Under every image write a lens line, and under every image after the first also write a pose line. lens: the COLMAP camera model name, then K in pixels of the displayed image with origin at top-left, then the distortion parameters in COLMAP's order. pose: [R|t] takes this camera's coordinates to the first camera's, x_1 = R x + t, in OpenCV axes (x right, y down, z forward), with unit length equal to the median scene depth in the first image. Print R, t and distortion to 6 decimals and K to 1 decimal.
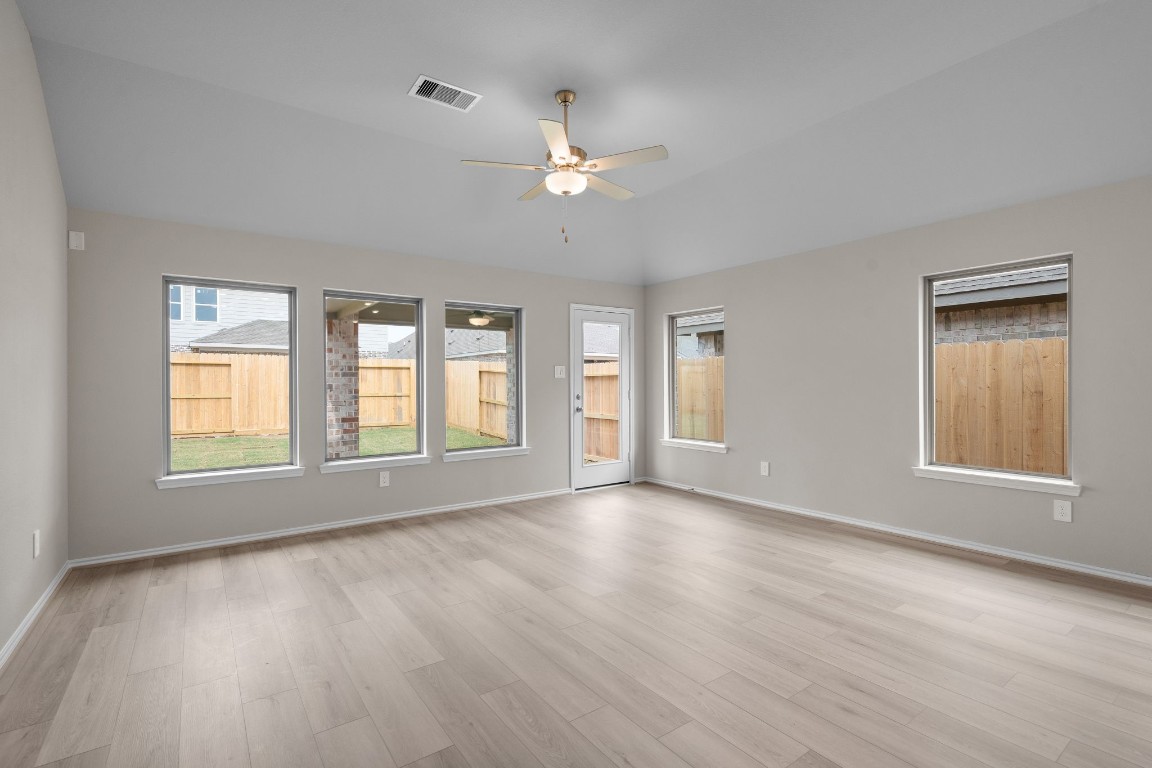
lens RADIAL K [[545.0, 0, 576.0], [0, 545.0, 384.0], [0, 0, 1]] dist [0.002392, 0.000515]
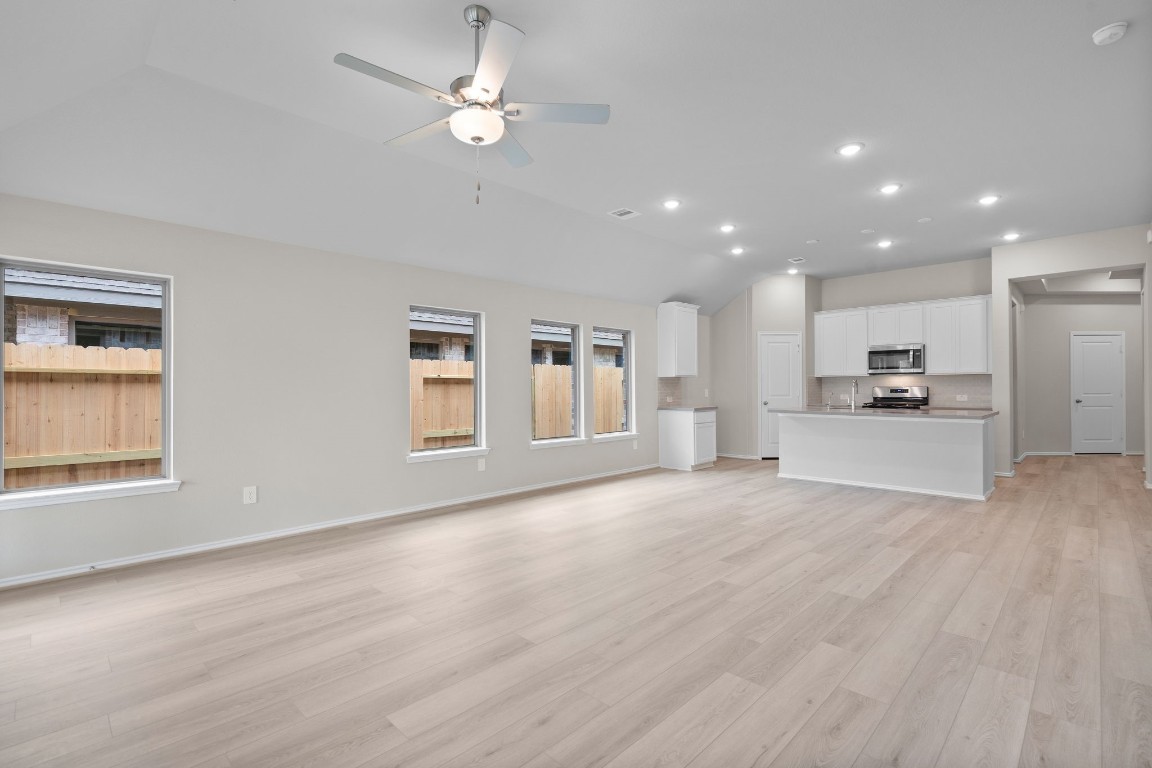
lens RADIAL K [[530.2, 0, 582.2], [0, 530.2, 390.9], [0, 0, 1]] dist [0.002904, 0.001334]
pose [[-0.189349, 0.000864, 0.981910, -0.783164], [0.003117, 0.999995, -0.000279, 0.003926], [-0.981905, 0.003008, -0.189350, 1.000010]]
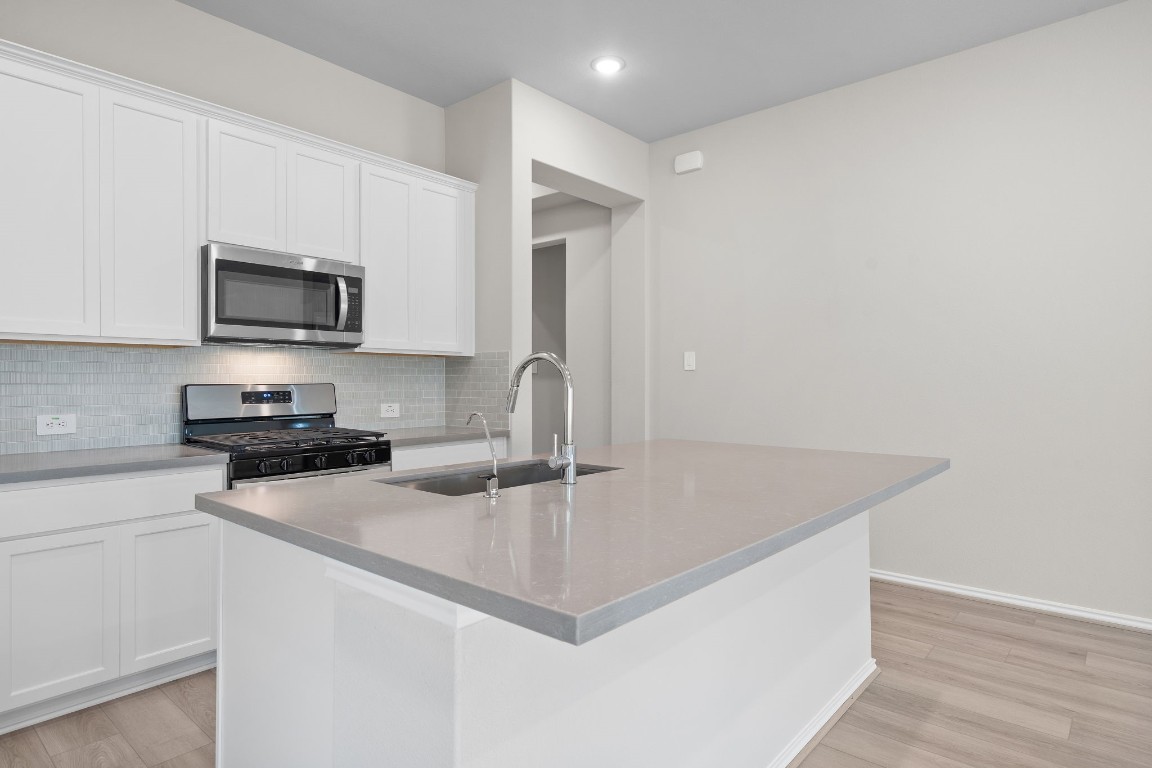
lens RADIAL K [[658.0, 0, 614.2], [0, 658.0, 383.2], [0, 0, 1]] dist [0.006133, -0.000094]
pose [[-0.964727, 0.008774, -0.263106, 1.092695], [0.007520, 0.999955, 0.005772, -0.014652], [0.263145, 0.003590, -0.964750, 0.211061]]
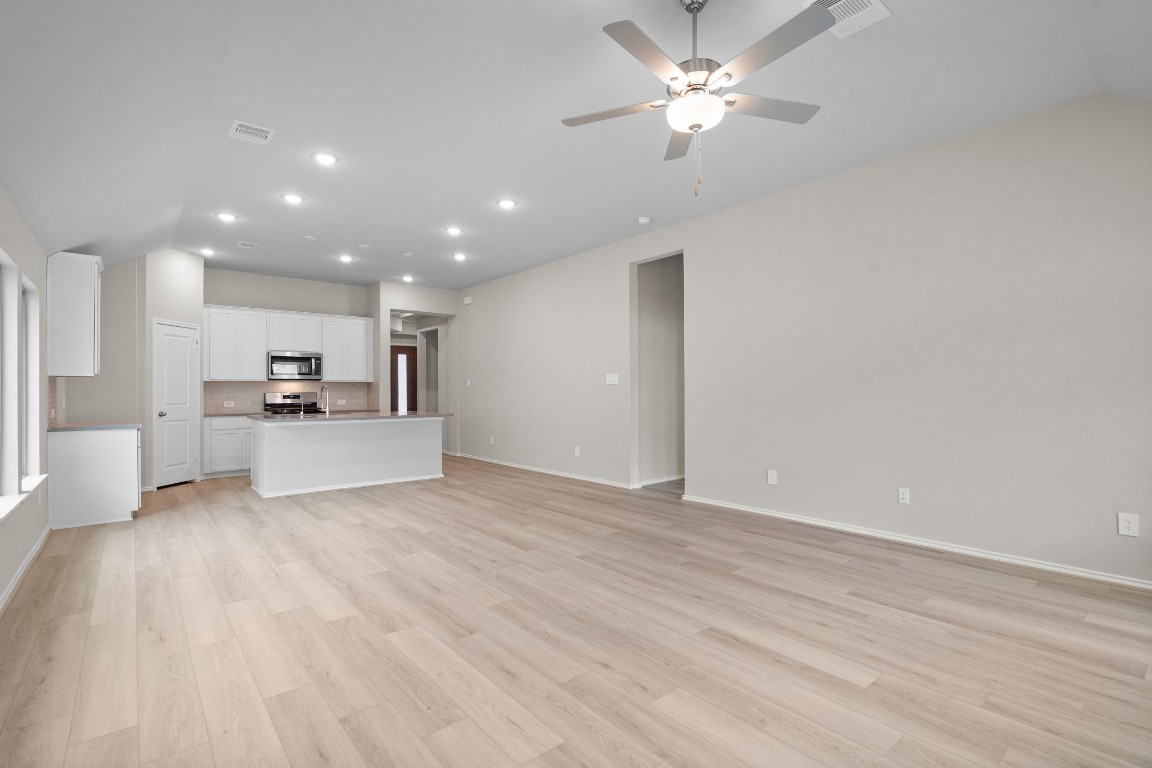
lens RADIAL K [[530.2, 0, 582.2], [0, 530.2, 390.9], [0, 0, 1]] dist [0.002904, 0.001334]
pose [[-0.996254, 0.011033, -0.085771, 0.198684], [0.011342, 0.999931, -0.003112, 0.003097], [0.085730, -0.004073, -0.996310, 1.693877]]
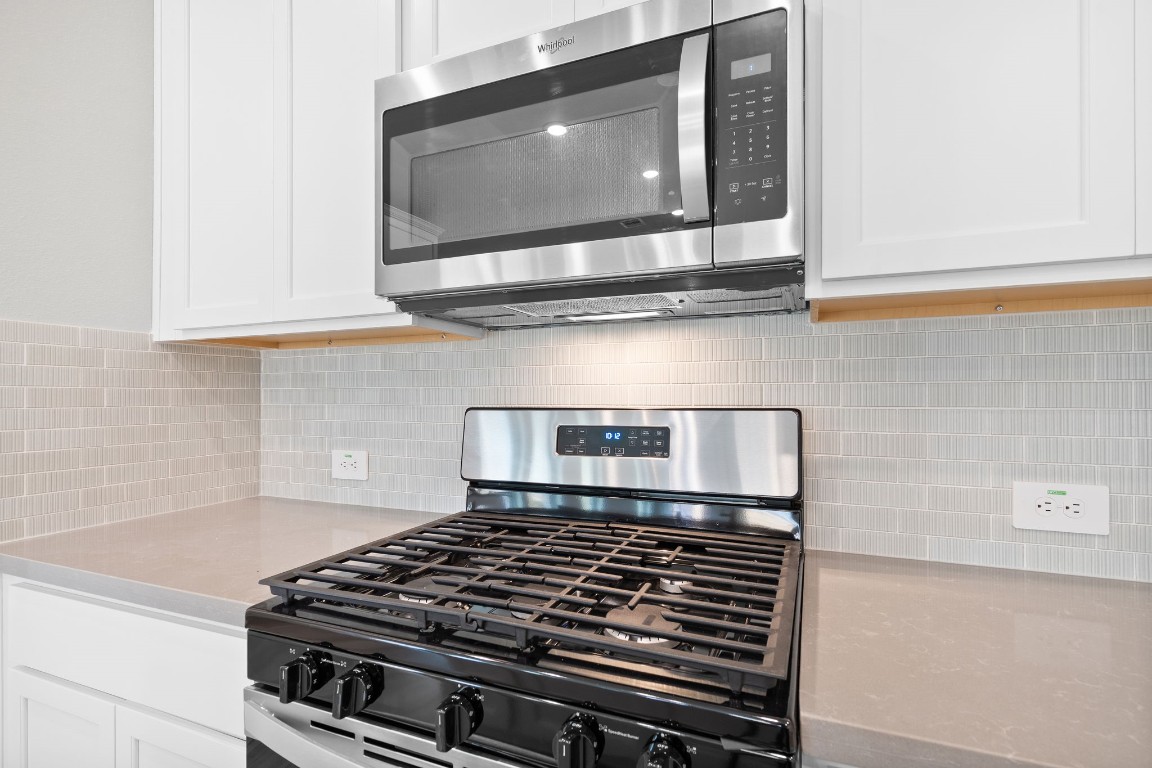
lens RADIAL K [[530.2, 0, 582.2], [0, 530.2, 390.9], [0, 0, 1]] dist [0.002904, 0.001334]
pose [[-0.519612, 0.020698, 0.854152, 1.062999], [0.001462, 0.999727, -0.023335, -0.015010], [-0.854401, -0.010876, -0.519500, -0.701093]]
